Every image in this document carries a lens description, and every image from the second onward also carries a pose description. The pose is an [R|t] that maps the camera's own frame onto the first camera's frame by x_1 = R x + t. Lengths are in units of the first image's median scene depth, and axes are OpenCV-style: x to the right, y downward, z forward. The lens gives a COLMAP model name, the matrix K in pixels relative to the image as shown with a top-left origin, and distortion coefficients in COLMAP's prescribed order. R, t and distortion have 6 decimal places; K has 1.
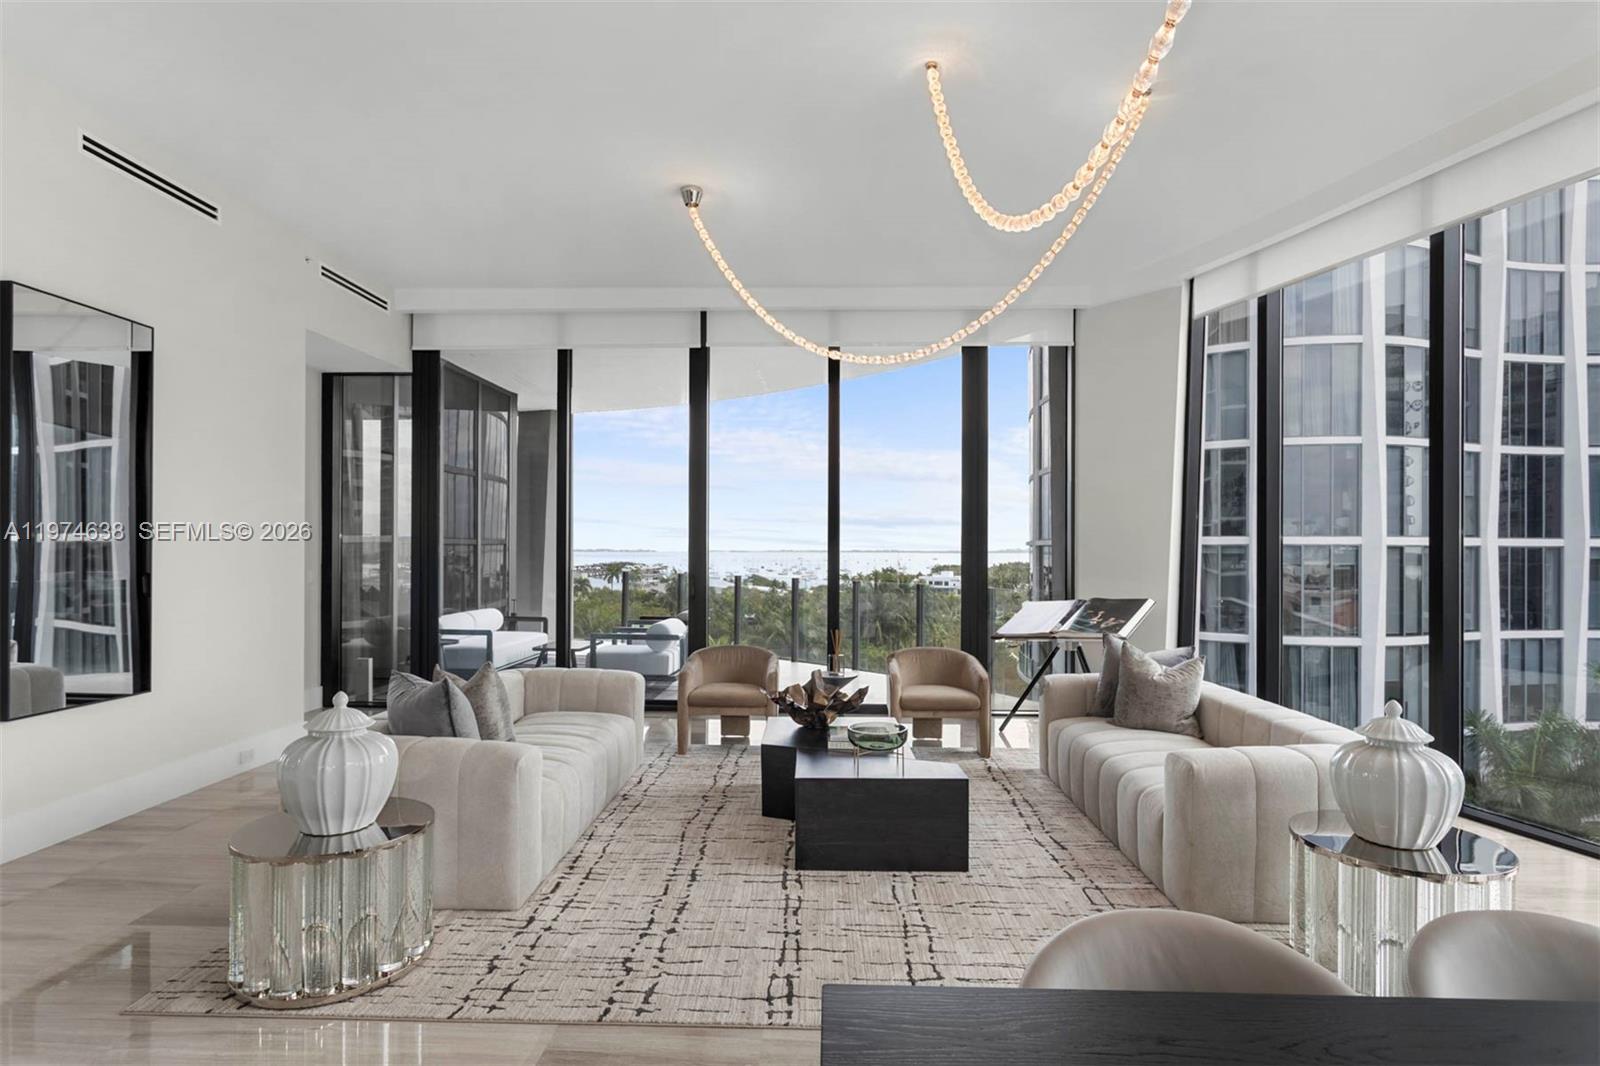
lens RADIAL K [[864.7, 0, 796.4], [0, 864.7, 549.4], [0, 0, 1]] dist [-0.003378, 0.000143]
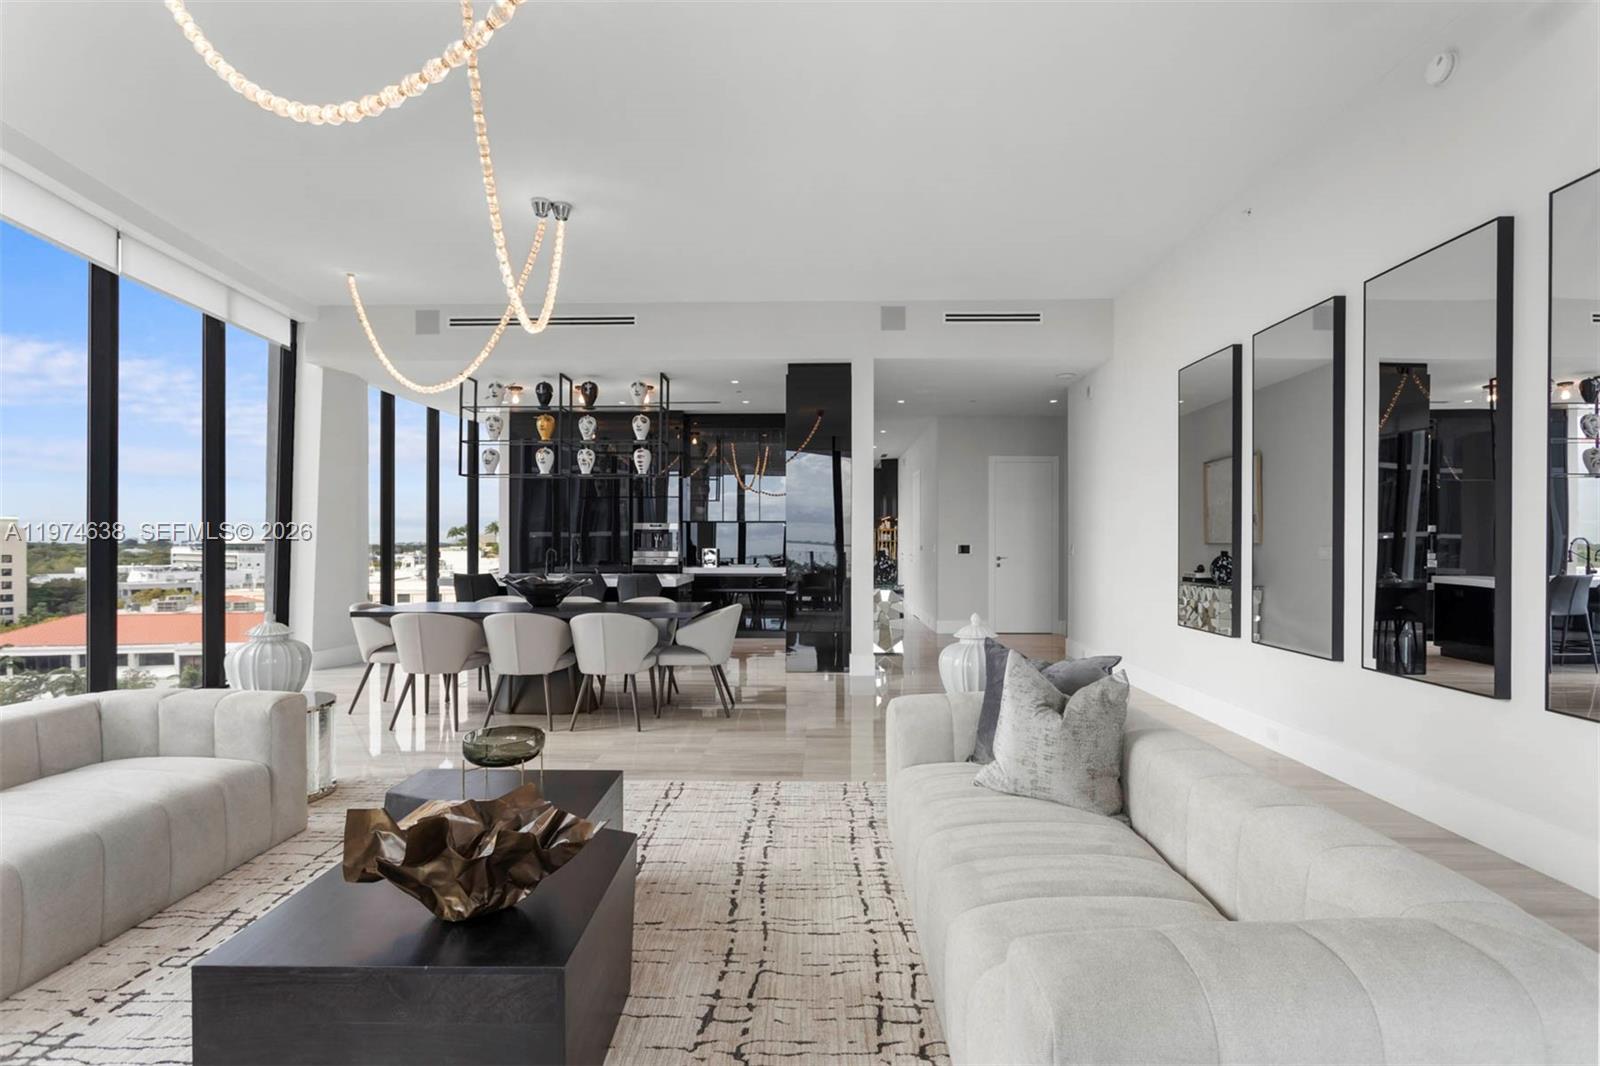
lens RADIAL K [[802.0, 0, 809.0], [0, 802.0, 540.9], [0, 0, 1]] dist [-0.006456, 0.004774]
pose [[-0.999590, -0.004538, -0.028274, -0.098710], [-0.004538, 0.999990, -0.000063, 0.020949], [0.028274, 0.000066, -0.999600, 1.094094]]
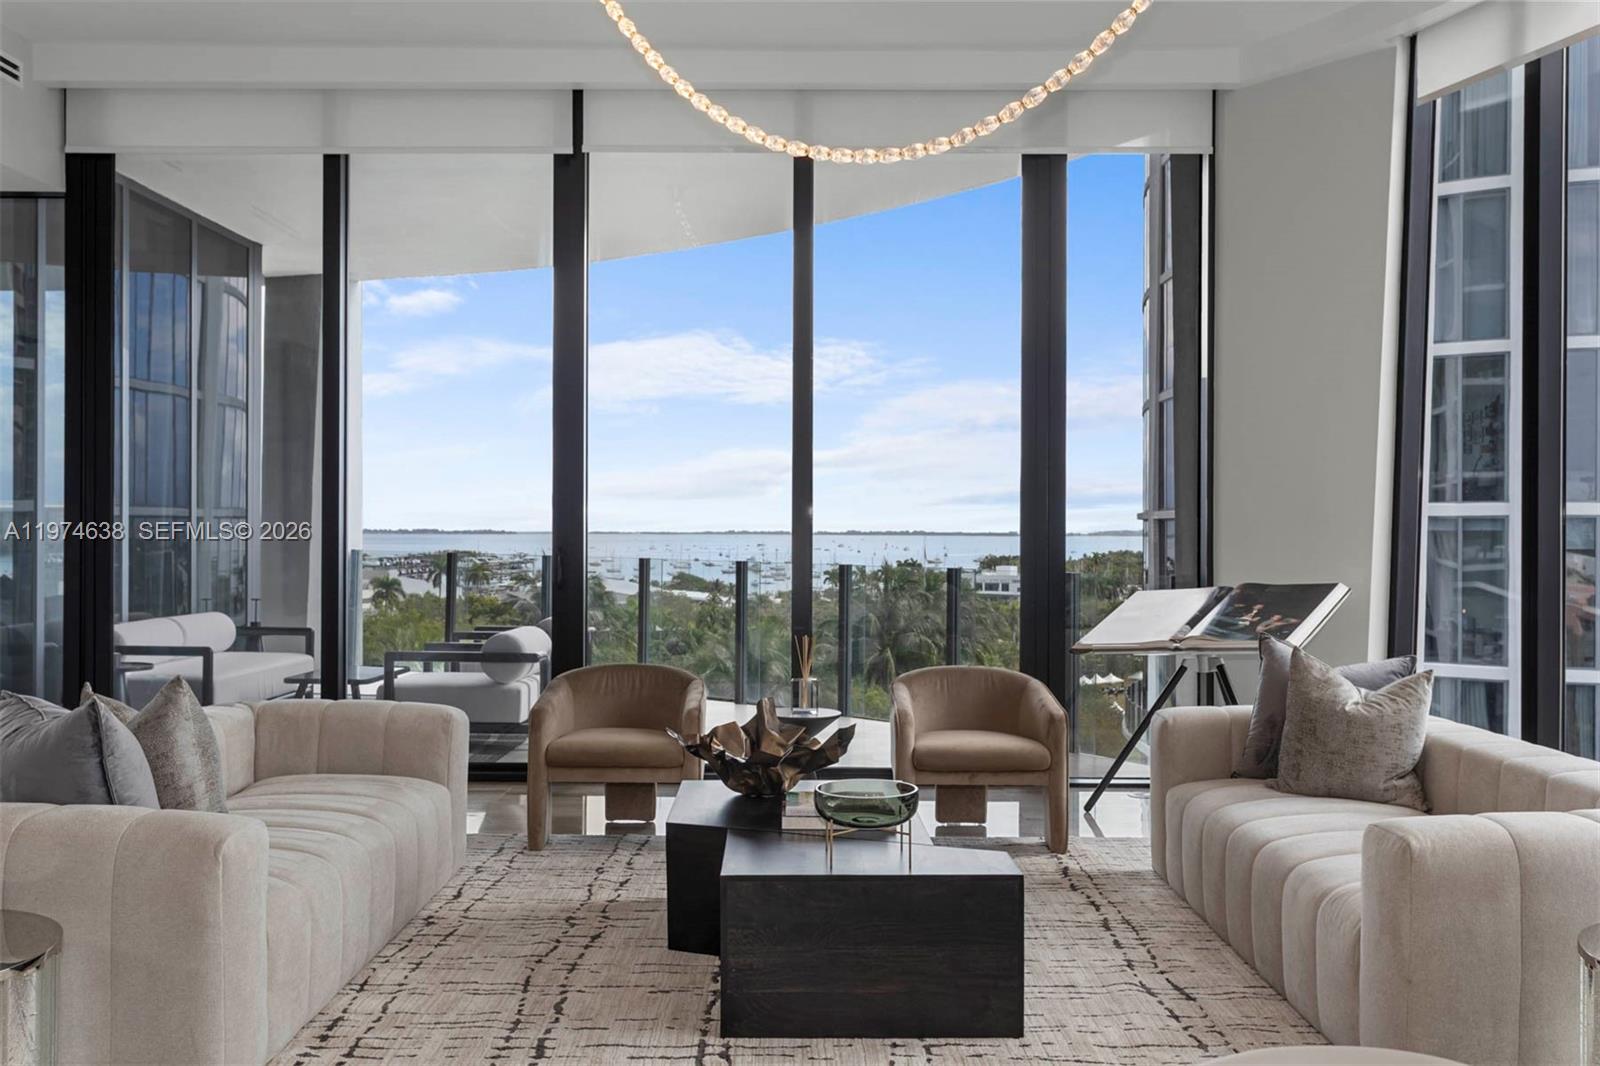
lens RADIAL K [[1457.0, 0, 793.7], [0, 1457.0, 532.5], [0, 0, 1]] dist [0.014433, 0.000903]
pose [[0.999613, 0.000338, 0.027803, 0.012085], [-0.000393, 0.999998, 0.001987, 0.022079], [-0.027802, -0.001997, 0.999611, 0.023116]]
